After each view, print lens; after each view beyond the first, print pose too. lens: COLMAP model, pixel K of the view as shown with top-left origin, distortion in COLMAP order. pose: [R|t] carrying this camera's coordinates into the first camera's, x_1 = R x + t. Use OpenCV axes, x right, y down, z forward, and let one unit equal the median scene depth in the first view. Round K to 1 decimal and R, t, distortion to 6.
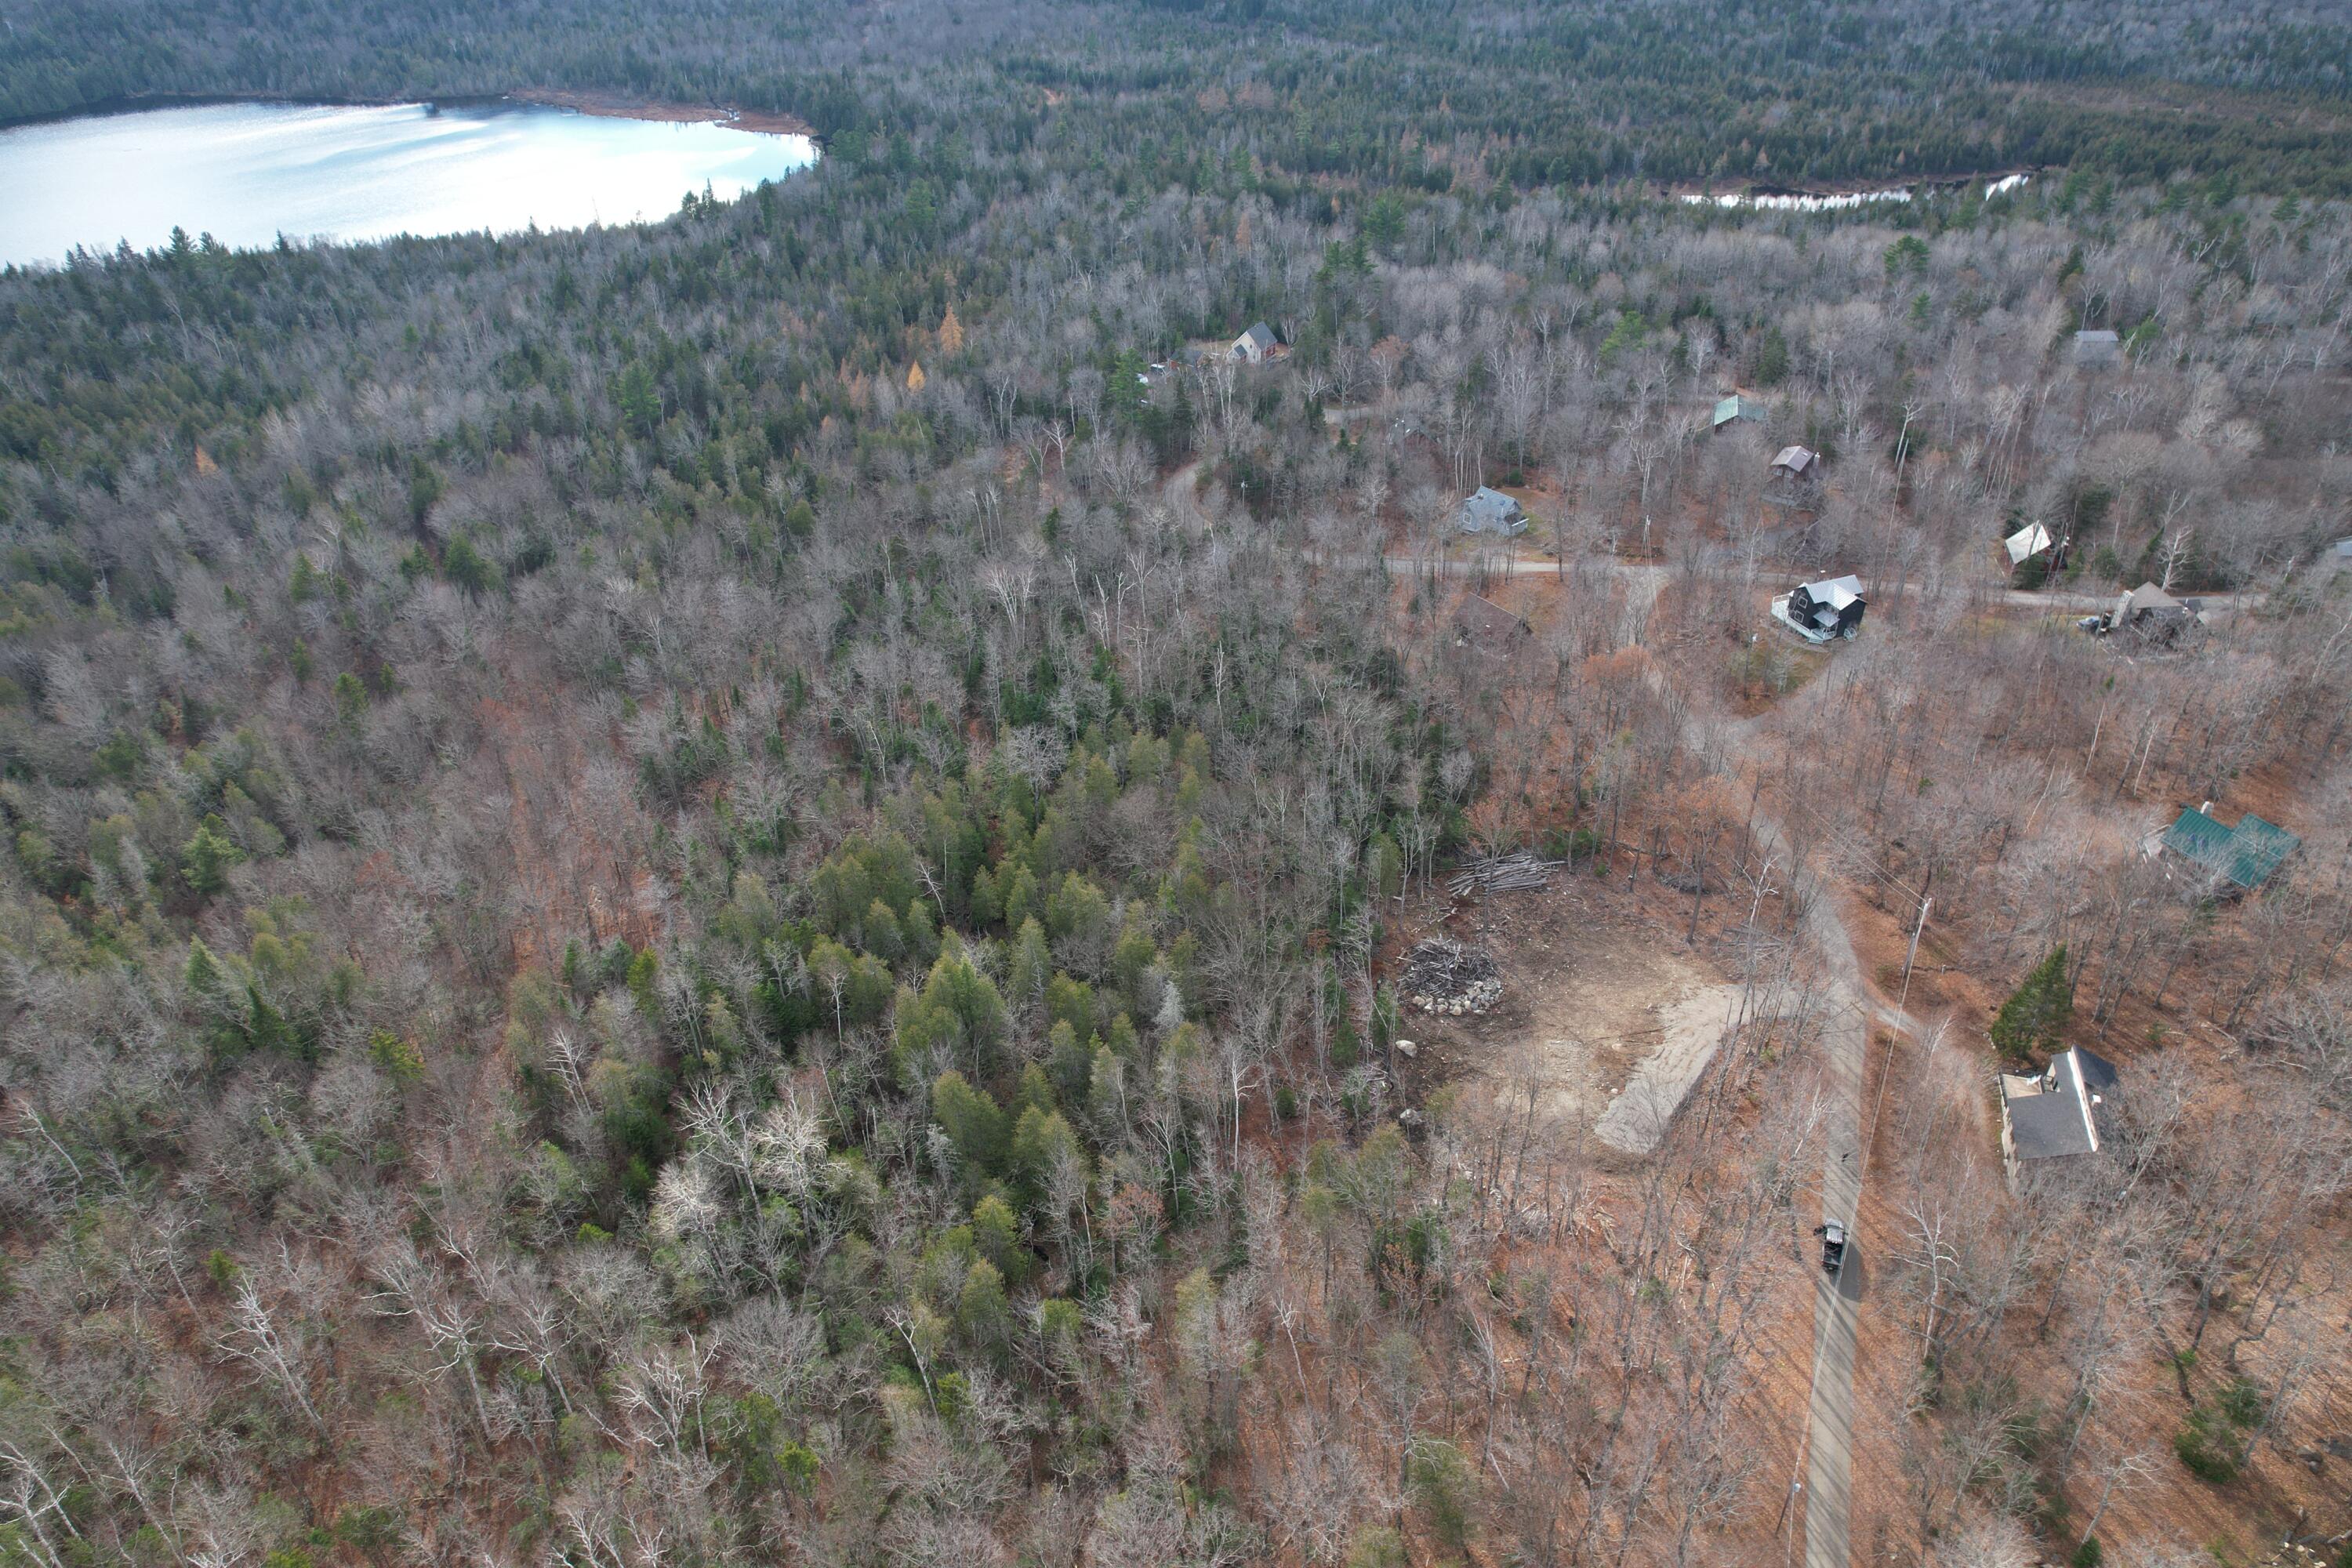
lens RADIAL K [[1502.6, 0, 1181.5], [0, 1502.6, 785.8], [0, 0, 1]] dist [-0.080498, 0.069577]
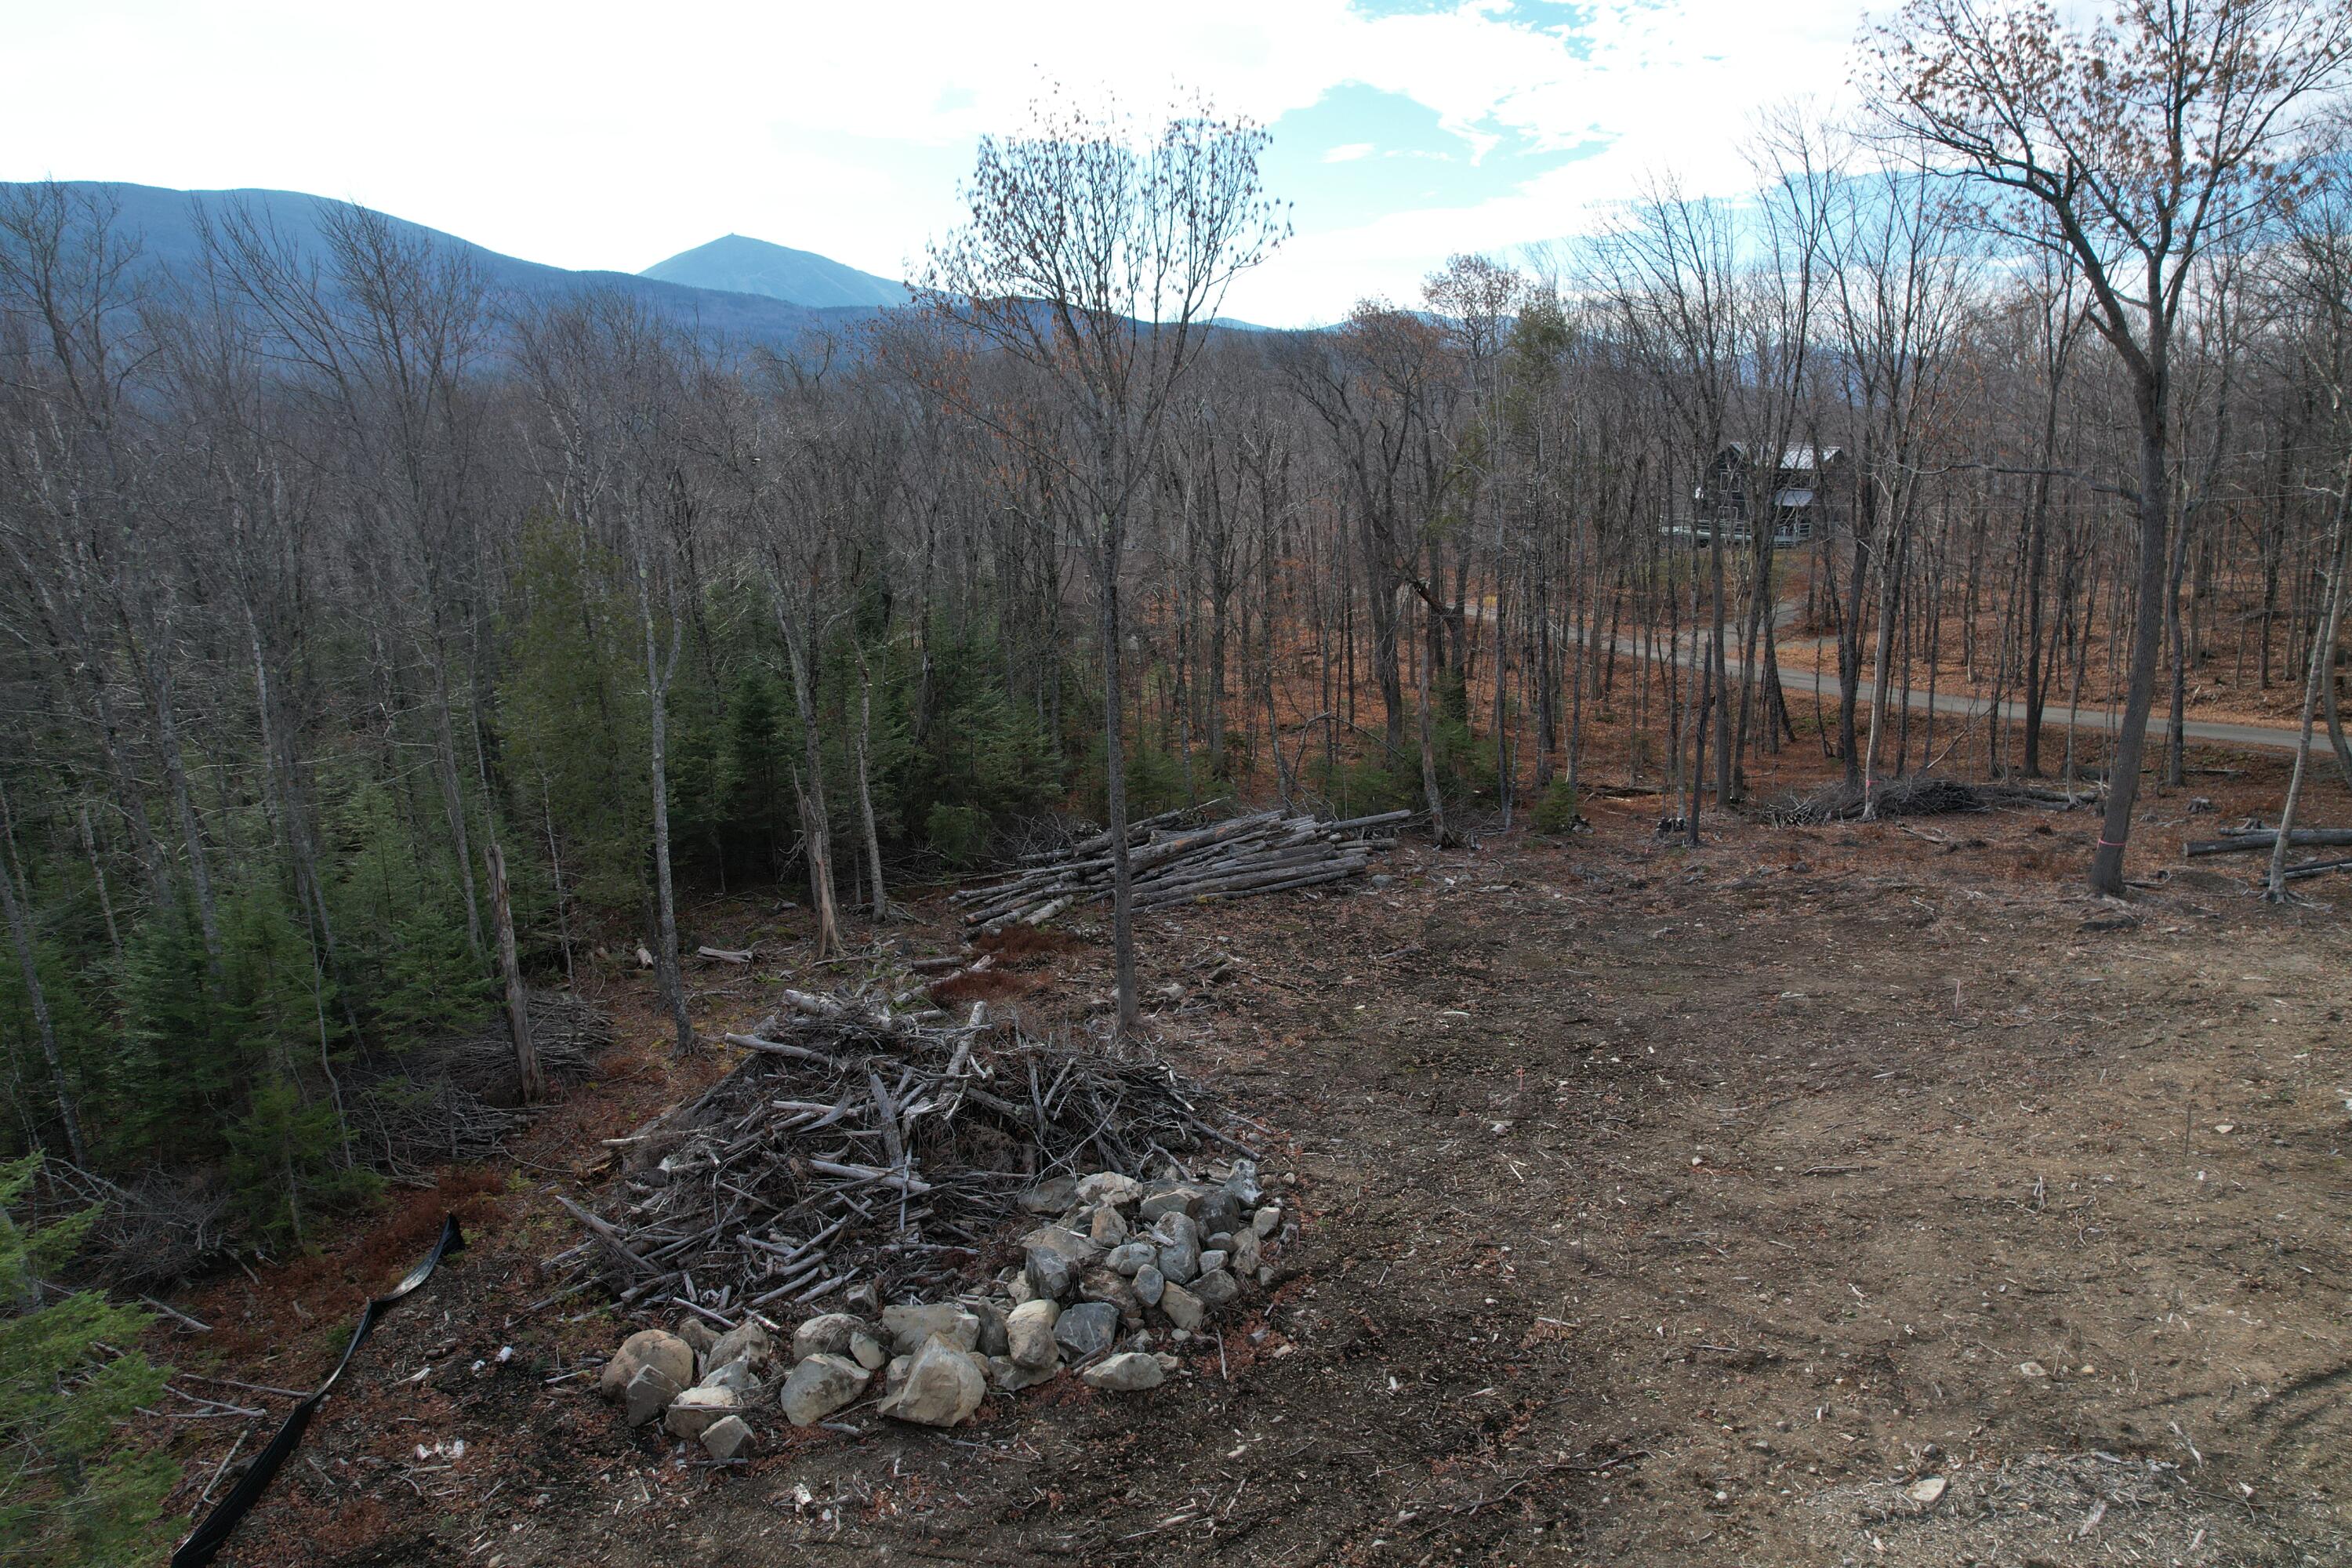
lens RADIAL K [[1502.6, 0, 1181.5], [0, 1502.6, 785.8], [0, 0, 1]] dist [-0.080498, 0.069577]
pose [[0.971773, -0.059141, 0.228383, 0.176275], [0.135726, 0.931967, -0.336178, 0.146215], [-0.192963, 0.357687, 0.913688, 0.859983]]
